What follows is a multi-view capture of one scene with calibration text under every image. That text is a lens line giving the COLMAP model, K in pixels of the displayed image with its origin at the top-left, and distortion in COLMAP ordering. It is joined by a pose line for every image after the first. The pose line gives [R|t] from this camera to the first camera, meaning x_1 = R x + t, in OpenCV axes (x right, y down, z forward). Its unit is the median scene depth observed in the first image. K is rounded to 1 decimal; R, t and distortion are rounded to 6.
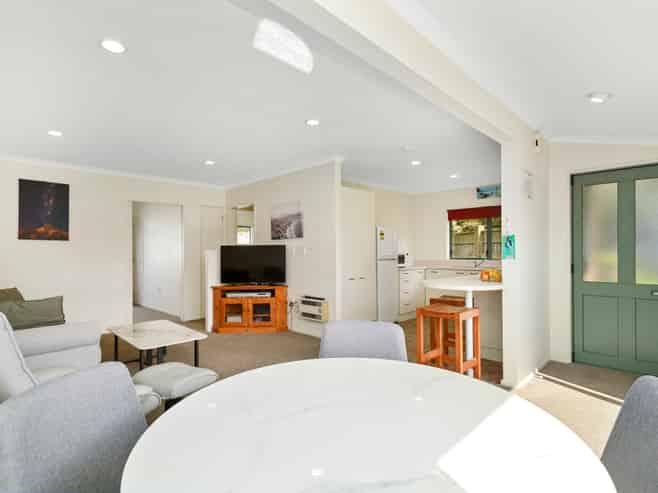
lens RADIAL K [[340.7, 0, 327.9], [0, 340.7, 248.9], [0, 0, 1]] dist [0.005727, 0.000432]
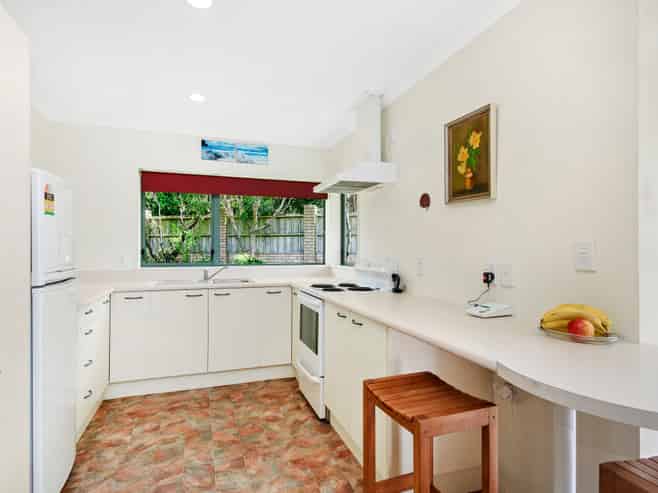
lens RADIAL K [[373.7, 0, 330.8], [0, 373.7, 245.1], [0, 0, 1]] dist [-0.003851, -0.000060]
pose [[0.433783, 0.013329, 0.900919, -0.025135], [-0.010518, 0.999897, -0.009728, -0.000527], [-0.900956, -0.005256, 0.433878, 0.551039]]
